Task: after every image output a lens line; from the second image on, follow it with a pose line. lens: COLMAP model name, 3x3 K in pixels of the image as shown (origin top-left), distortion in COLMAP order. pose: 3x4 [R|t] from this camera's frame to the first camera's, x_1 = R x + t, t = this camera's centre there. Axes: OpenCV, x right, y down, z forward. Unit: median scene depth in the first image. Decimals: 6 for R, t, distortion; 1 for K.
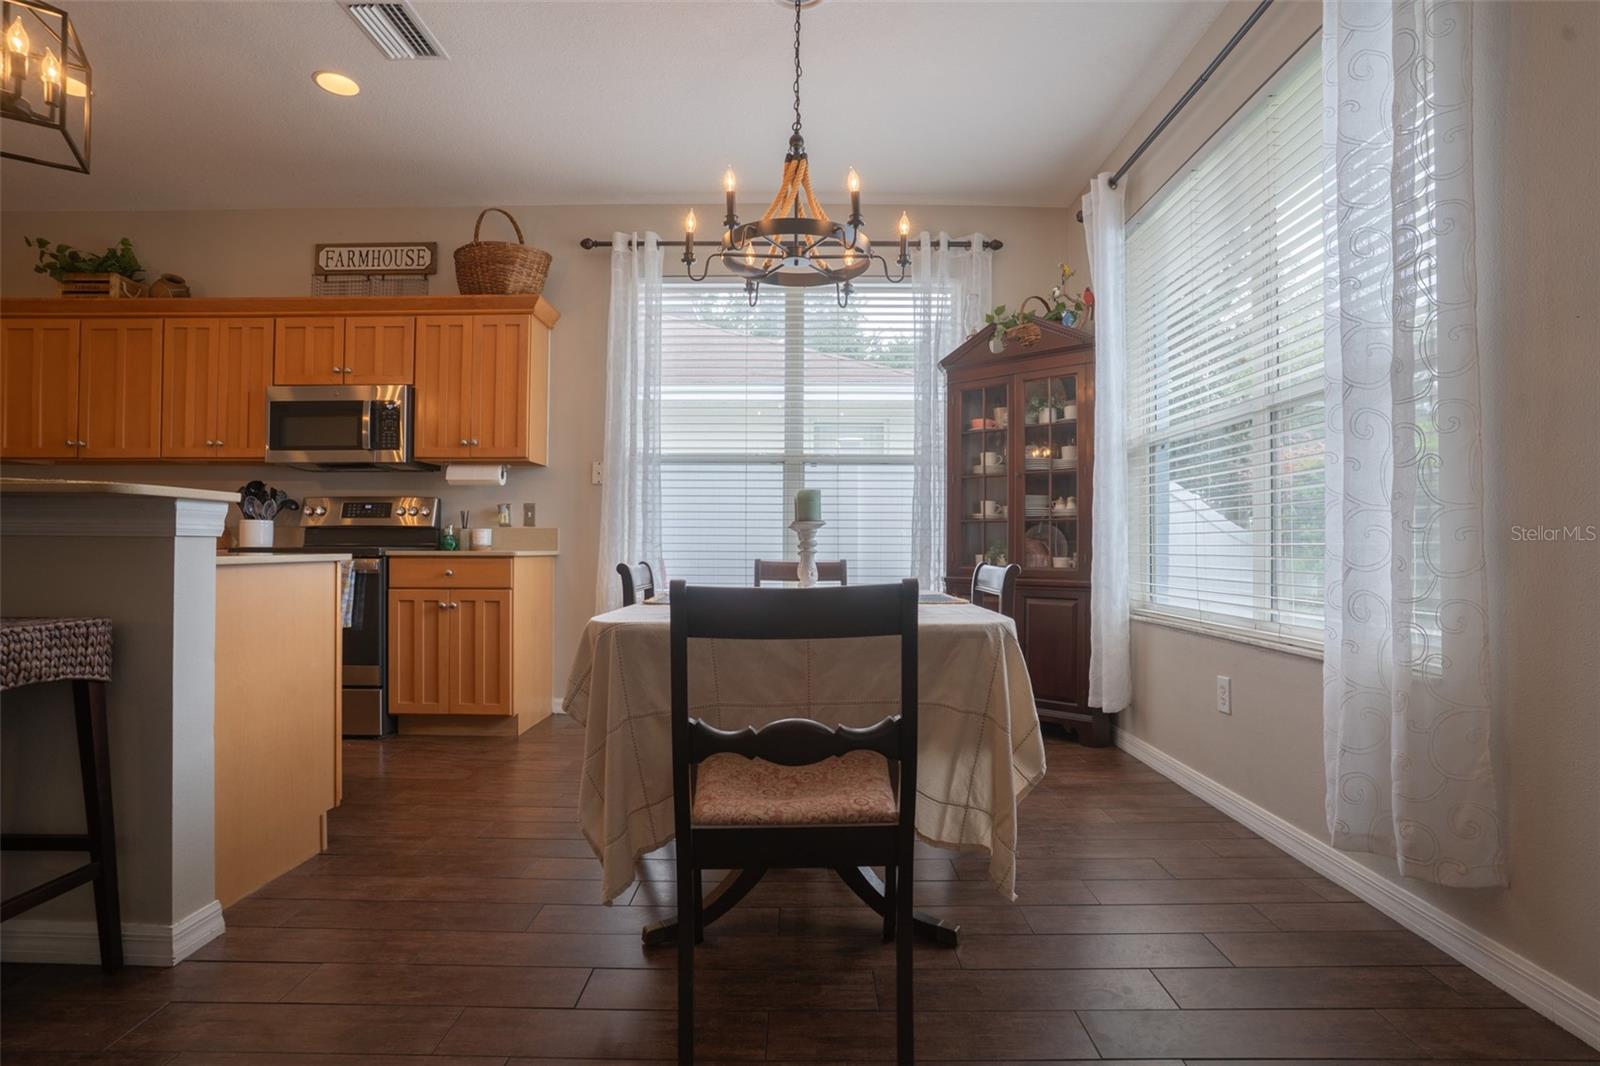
lens RADIAL K [[783.7, 0, 805.8], [0, 783.7, 523.6], [0, 0, 1]] dist [-0.048236, 0.018860]
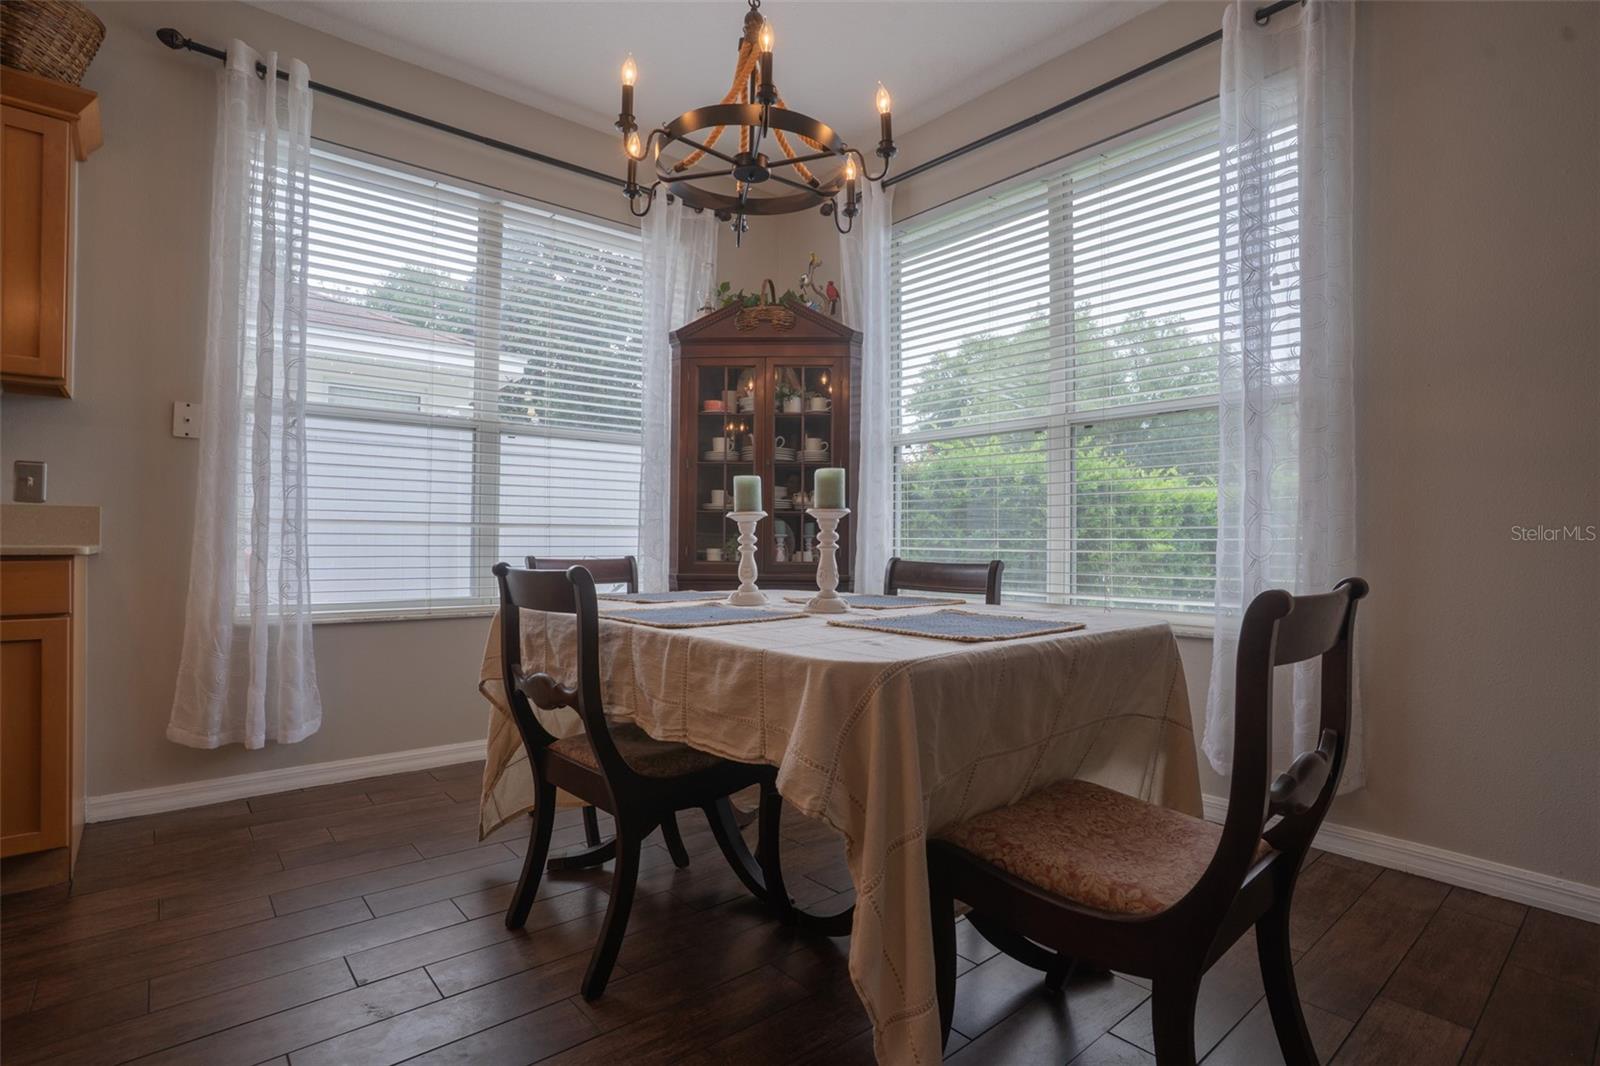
lens RADIAL K [[783.7, 0, 800.6], [0, 783.7, 530.5], [0, 0, 1]] dist [-0.048236, 0.018860]
pose [[0.769397, 0.009827, 0.638696, -0.293265], [-0.021238, 0.999722, 0.010203, 0.006932], [-0.638418, -0.021415, 0.769392, 0.229902]]
